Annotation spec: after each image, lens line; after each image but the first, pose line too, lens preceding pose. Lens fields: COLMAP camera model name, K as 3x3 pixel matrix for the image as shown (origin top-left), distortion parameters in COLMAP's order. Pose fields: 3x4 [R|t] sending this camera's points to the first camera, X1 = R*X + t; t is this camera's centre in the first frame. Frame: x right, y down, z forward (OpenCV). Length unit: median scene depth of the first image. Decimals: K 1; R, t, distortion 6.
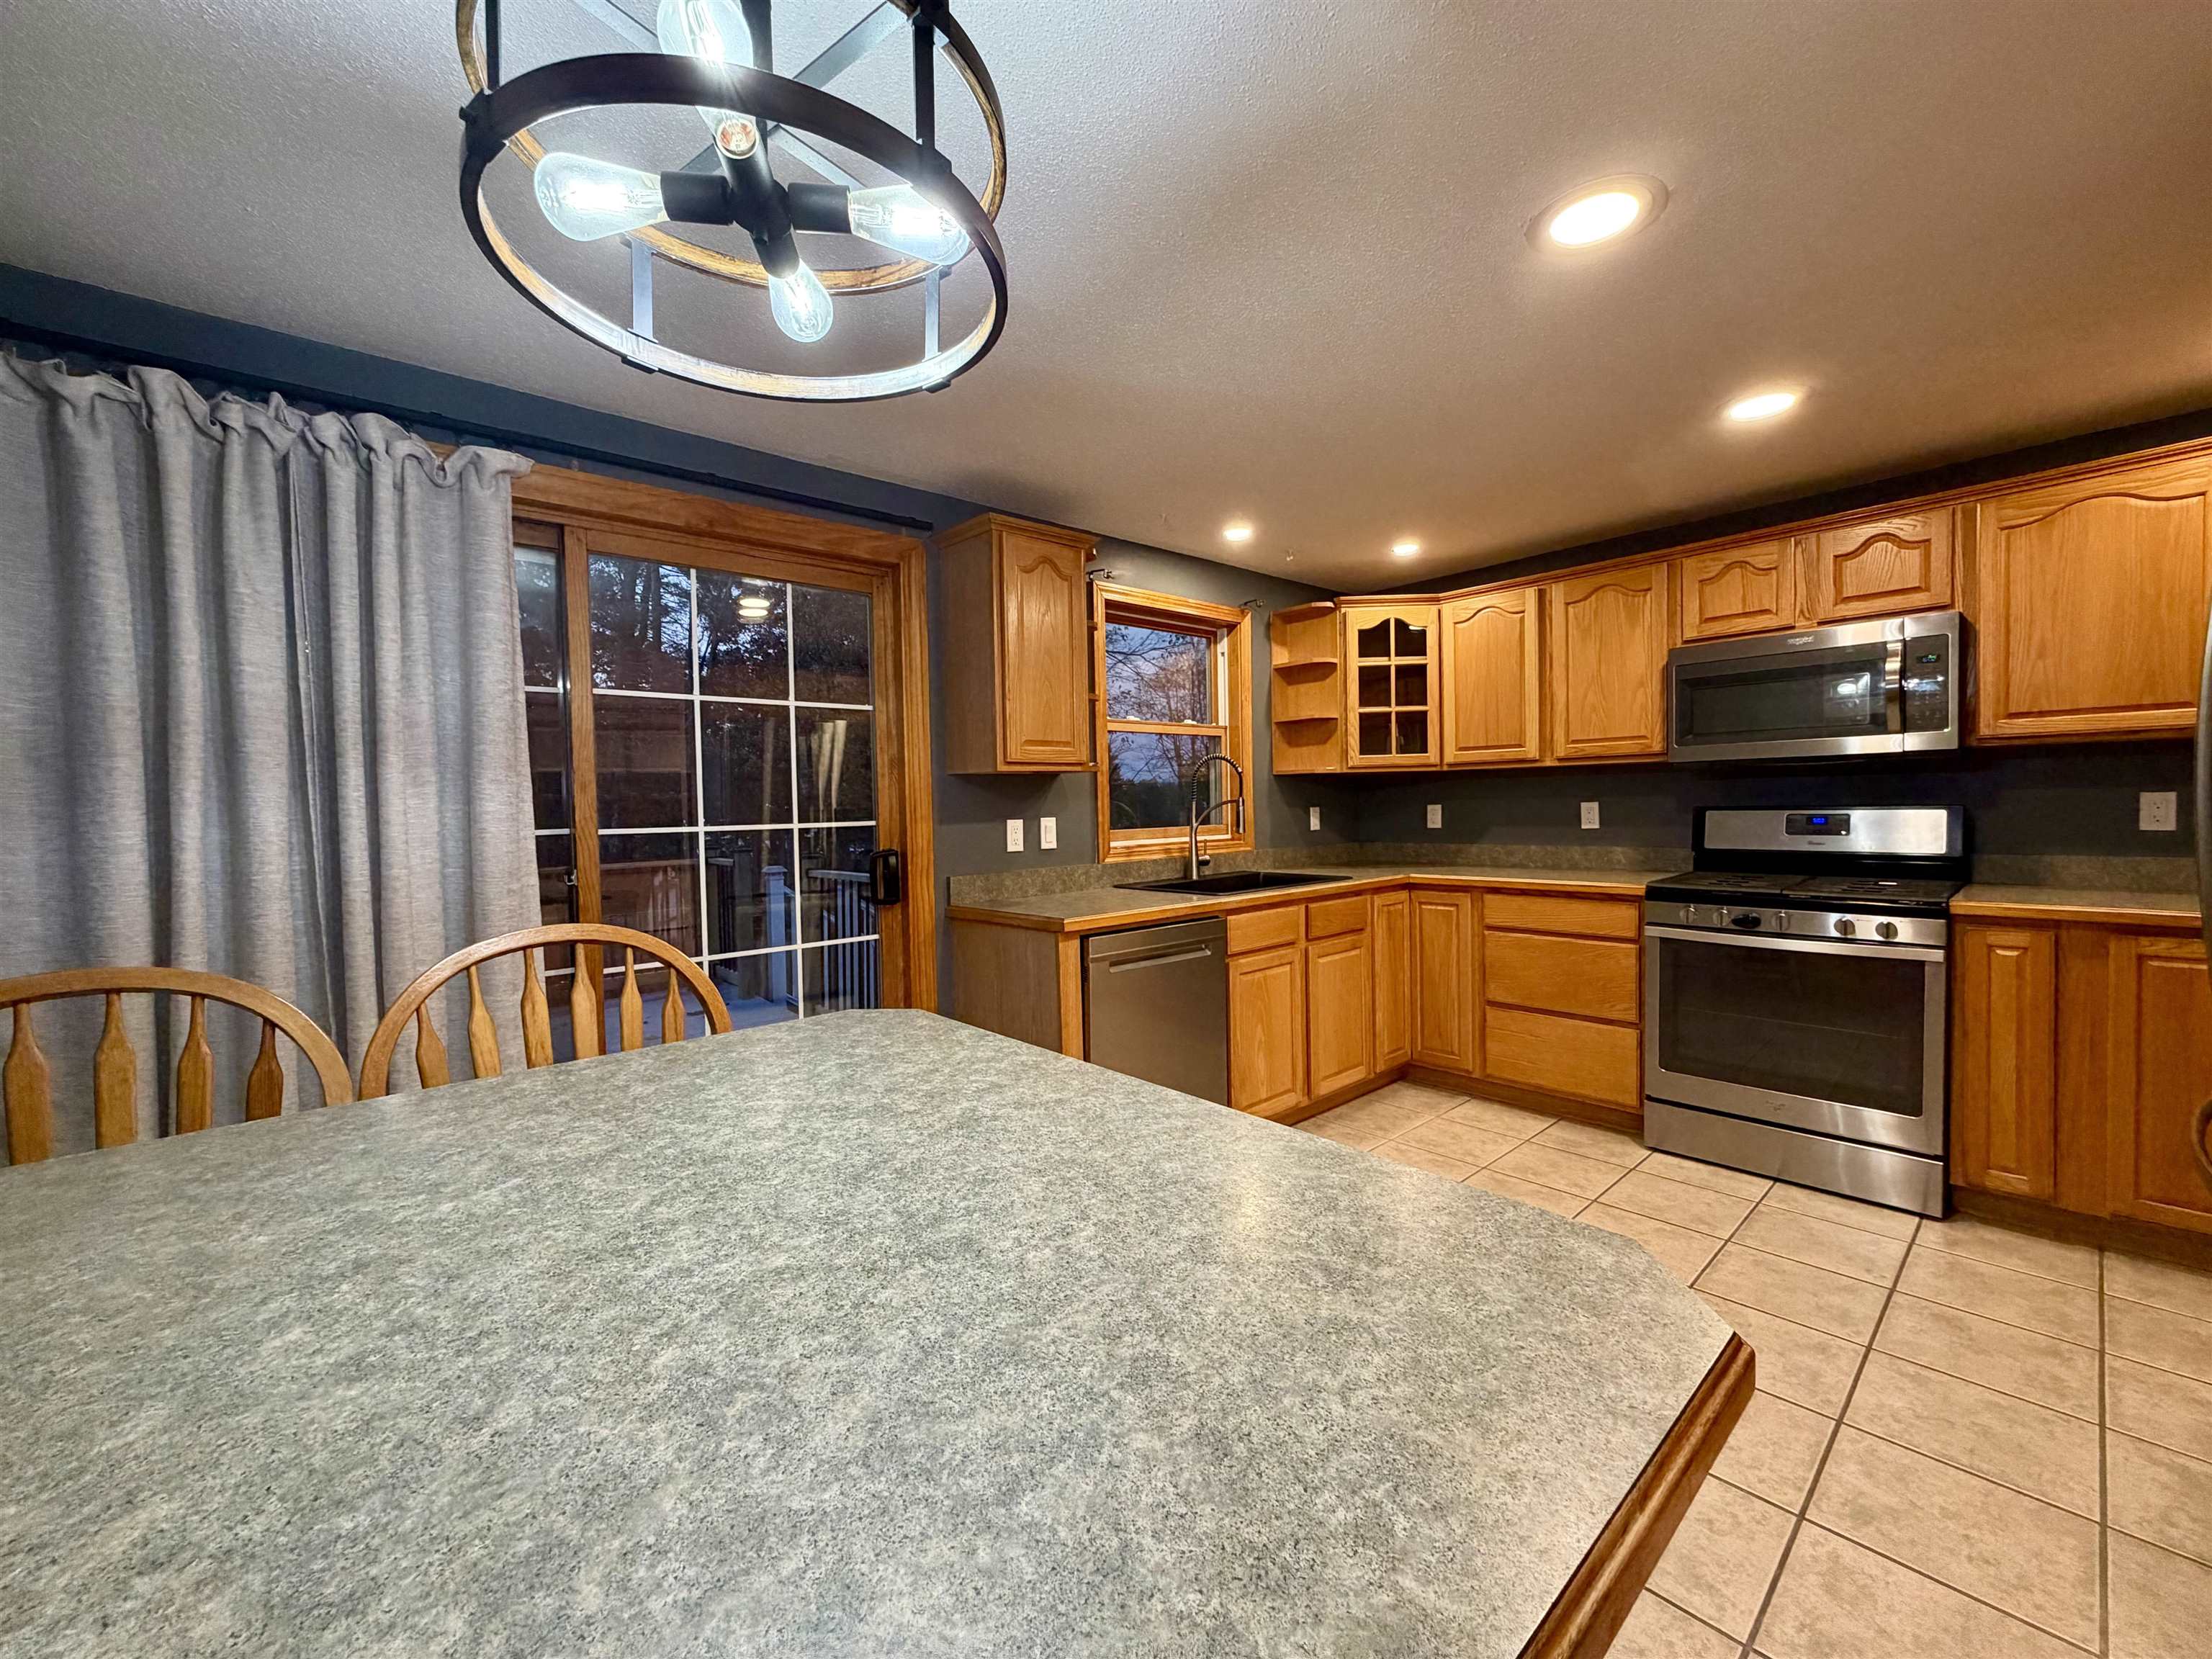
lens RADIAL K [[871.4, 0, 1106.0], [0, 871.4, 829.5], [0, 0, 1]] dist [-0.007836, 0.000245]
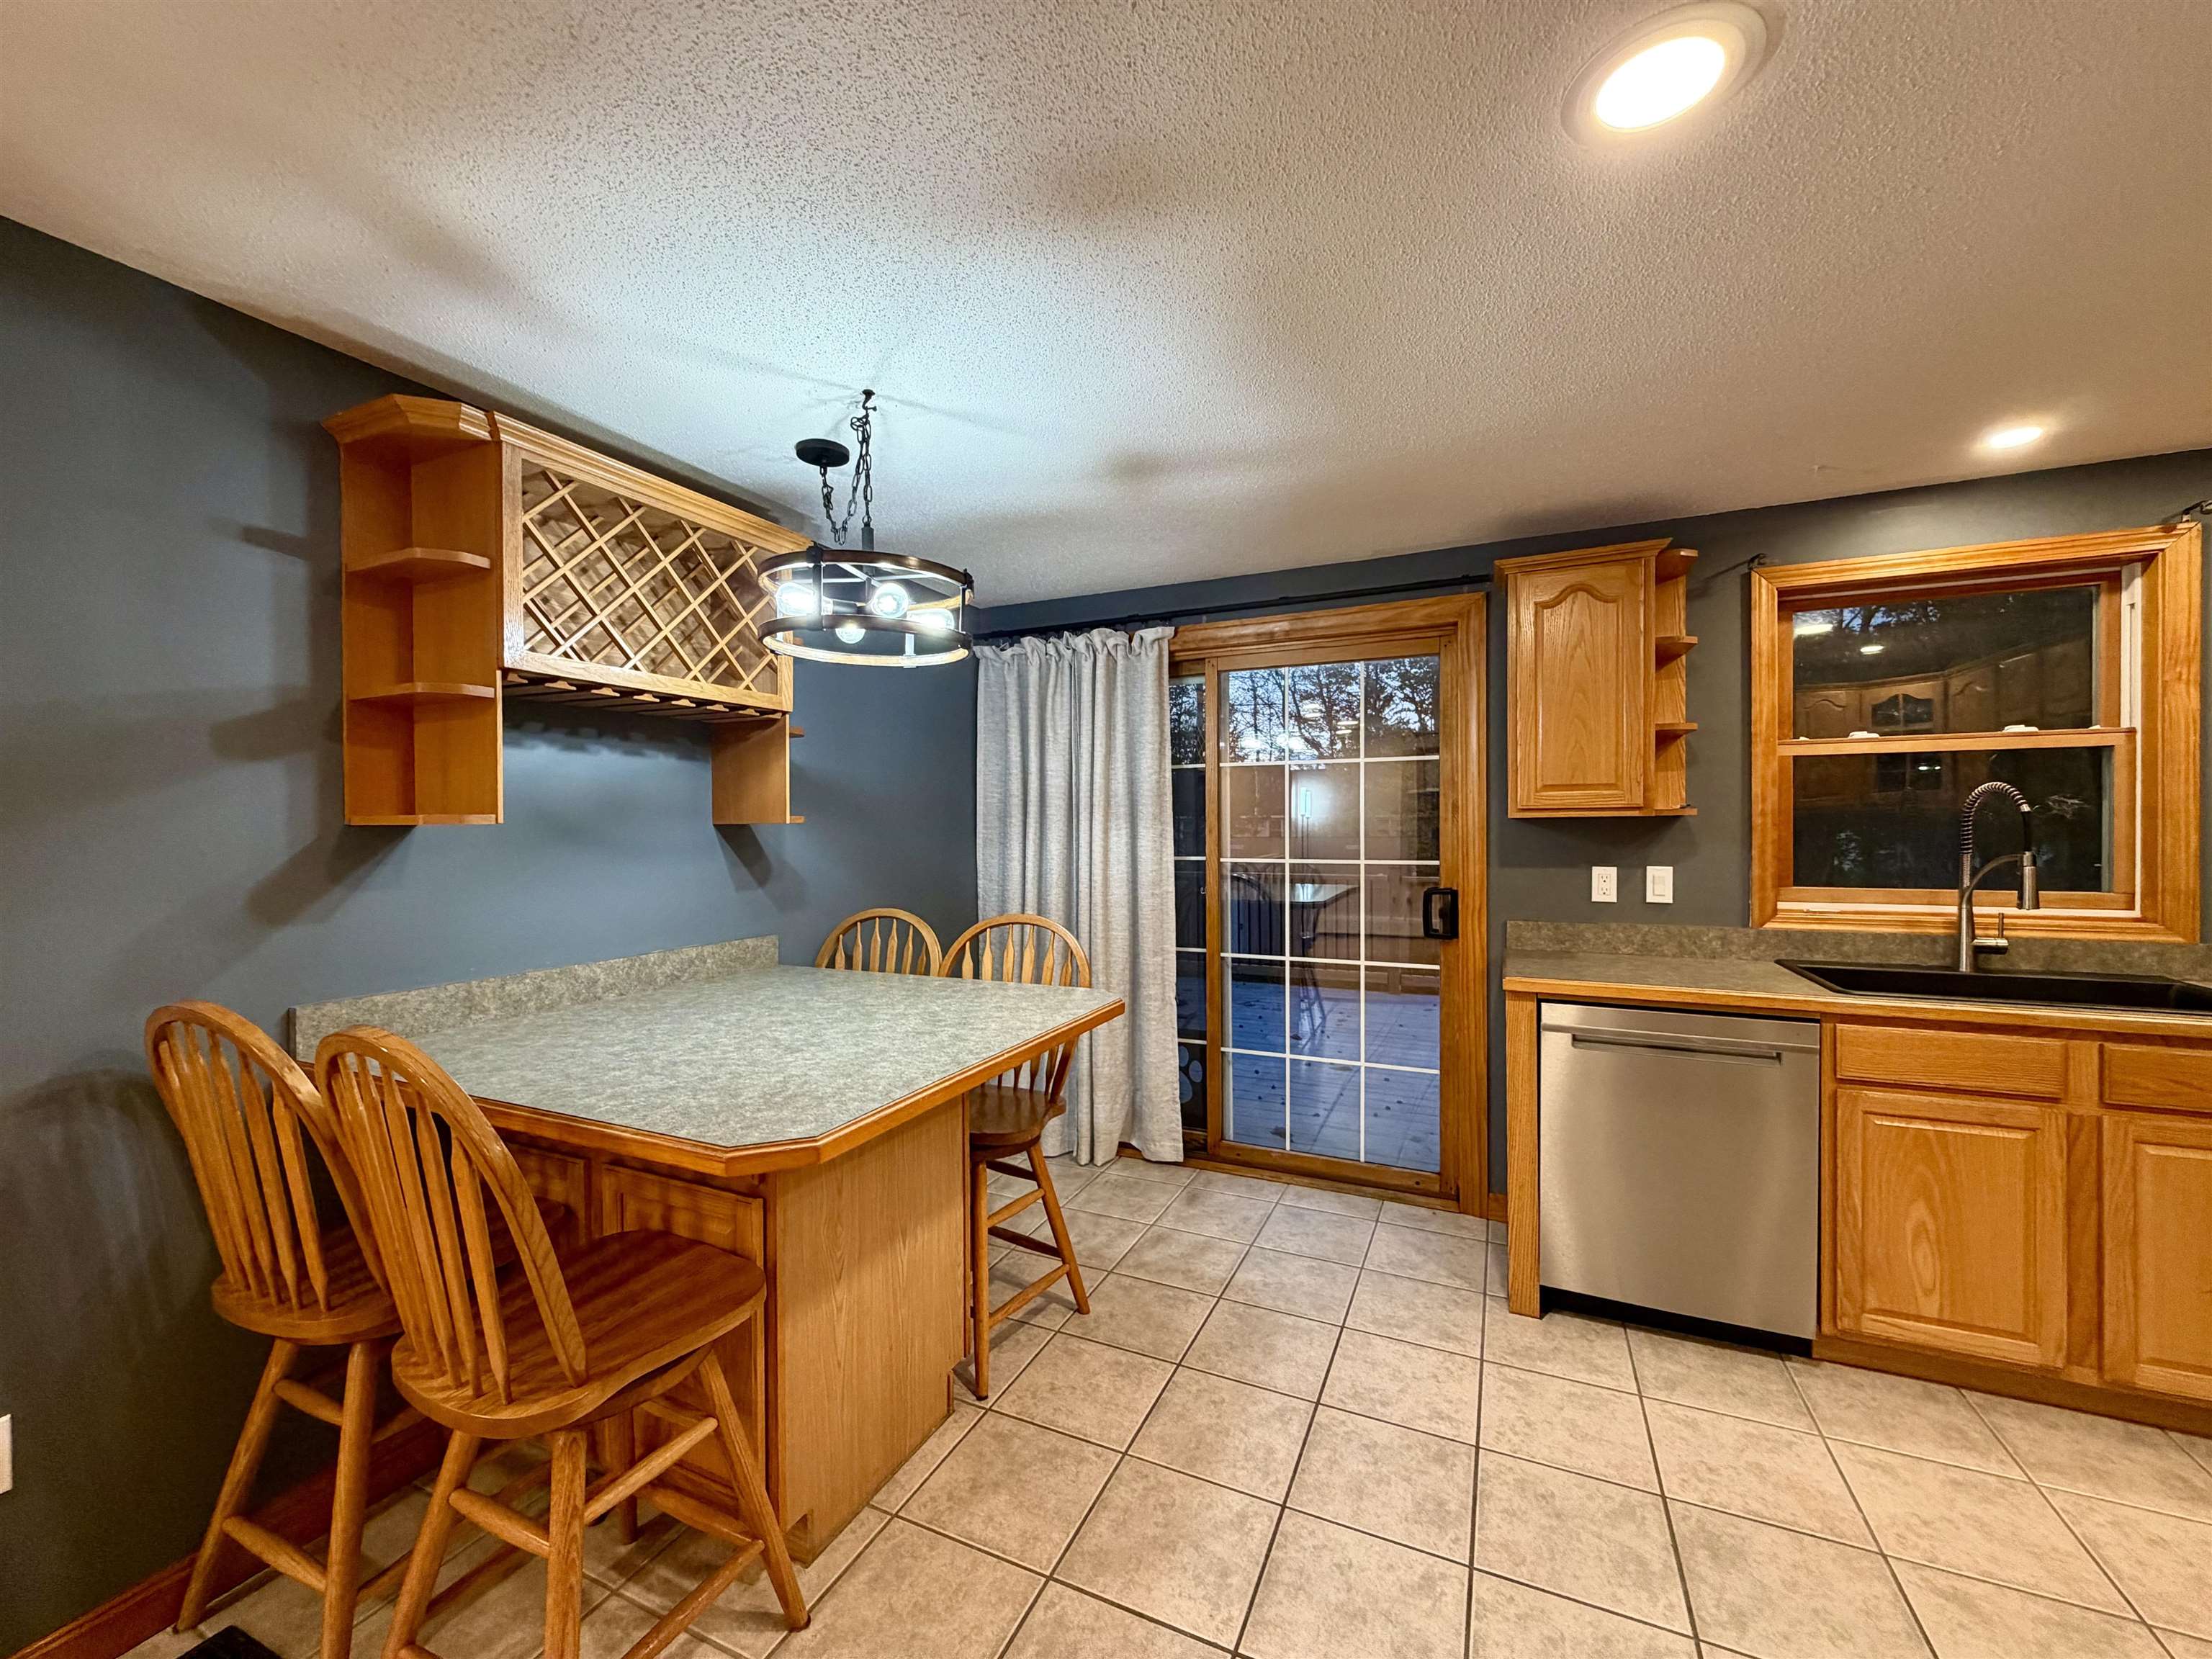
lens RADIAL K [[871.4, 0, 1106.0], [0, 871.4, 829.5], [0, 0, 1]] dist [-0.007836, 0.000245]
pose [[0.407837, 0.024528, -0.912725, 0.556611], [-0.031896, 0.999412, 0.012606, -0.049355], [0.912498, 0.023971, 0.408379, 0.173995]]
